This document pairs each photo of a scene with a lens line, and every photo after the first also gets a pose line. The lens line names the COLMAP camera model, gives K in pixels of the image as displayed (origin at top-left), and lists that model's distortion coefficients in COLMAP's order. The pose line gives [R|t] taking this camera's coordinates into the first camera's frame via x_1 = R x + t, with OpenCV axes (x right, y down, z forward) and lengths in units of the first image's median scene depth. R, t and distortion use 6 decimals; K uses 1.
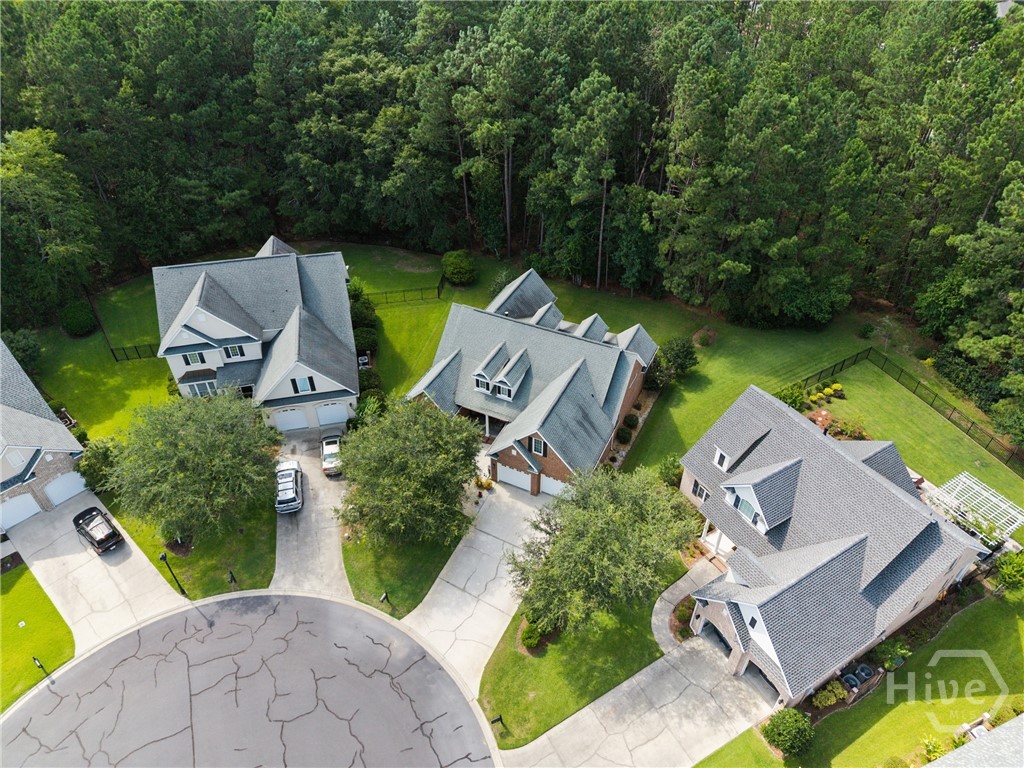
lens RADIAL K [[691.1, 0, 512.0], [0, 691.1, 384.0], [0, 0, 1]] dist [0.031238, -0.023919]
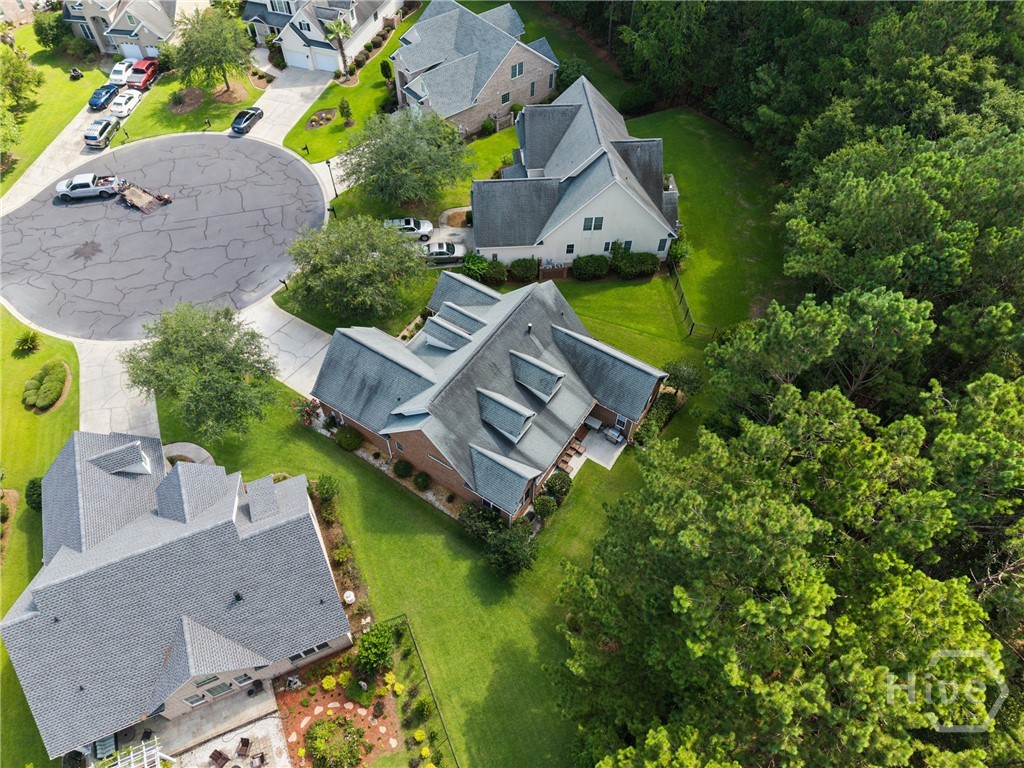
lens RADIAL K [[691.1, 0, 512.0], [0, 691.1, 384.0], [0, 0, 1]] dist [0.031238, -0.023919]
pose [[-0.134279, 0.792136, -0.595390, 0.713892], [-0.639255, 0.389851, 0.662849, -0.794937], [0.757180, 0.469613, 0.454028, 0.776685]]
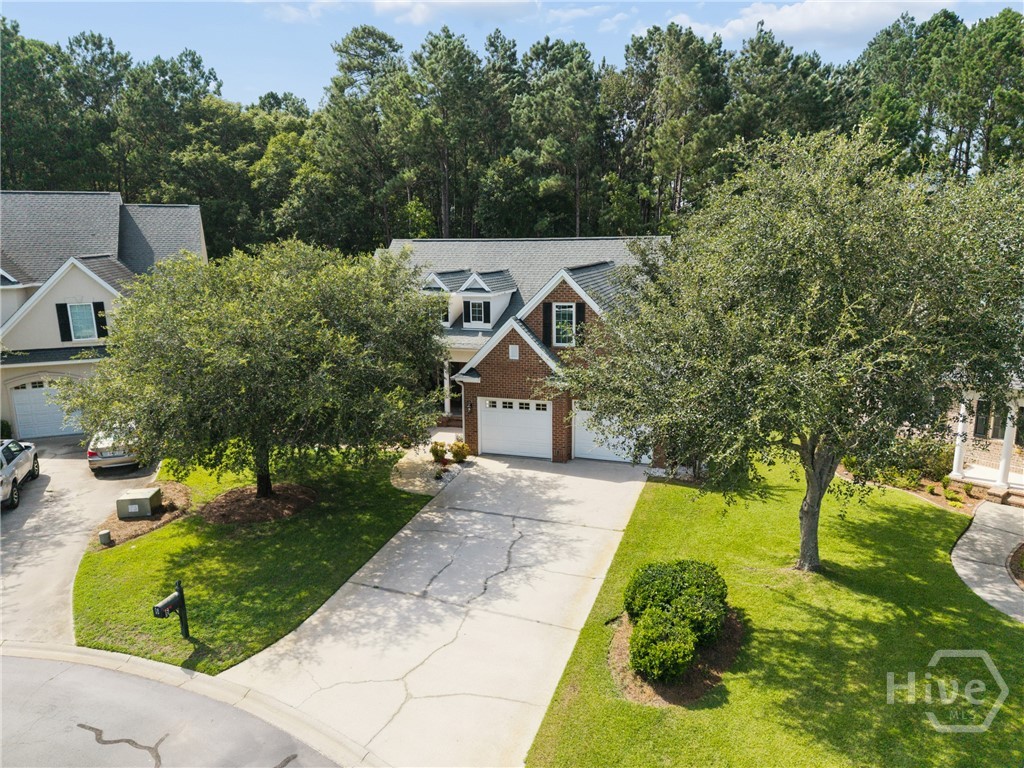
lens RADIAL K [[691.1, 0, 512.0], [0, 691.1, 384.0], [0, 0, 1]] dist [0.031238, -0.023919]
pose [[0.990362, -0.031938, 0.134771, -0.067874], [0.092271, 0.877812, -0.470034, 0.365328], [-0.103291, 0.477939, 0.872299, 0.631480]]
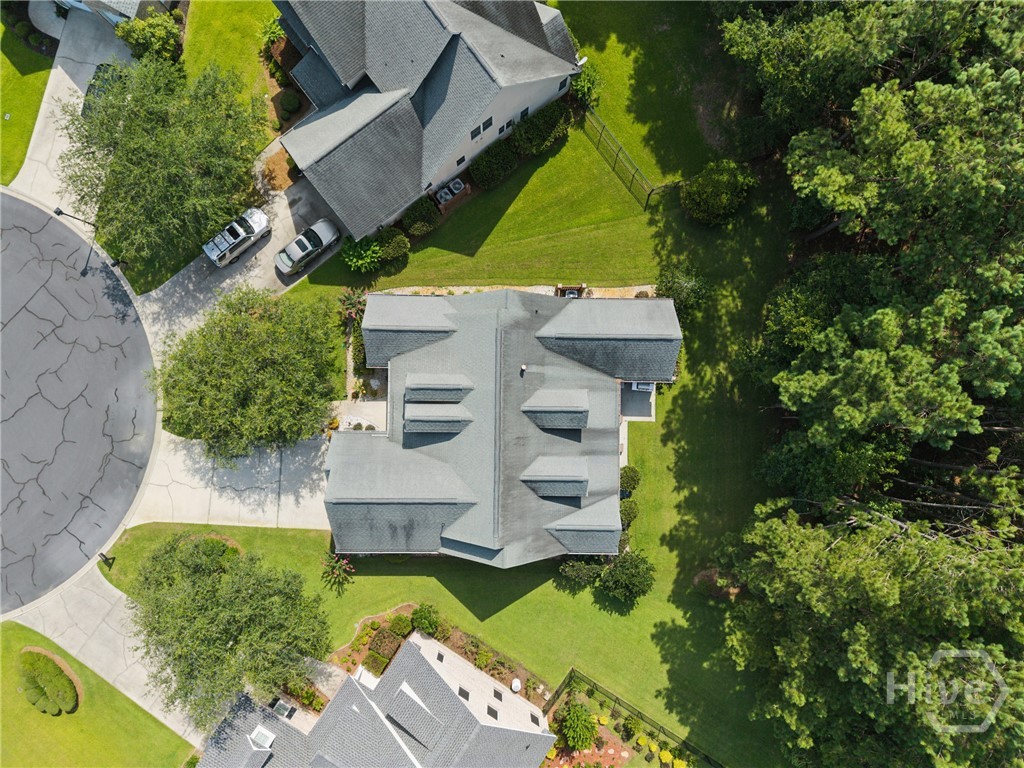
lens RADIAL K [[691.1, 0, 512.0], [0, 691.1, 384.0], [0, 0, 1]] dist [0.031238, -0.023919]
pose [[0.421158, 0.906986, 0.001331, 0.001655], [-0.593412, 0.274440, 0.756667, -0.778362], [0.685921, -0.319466, 0.653799, 0.657030]]
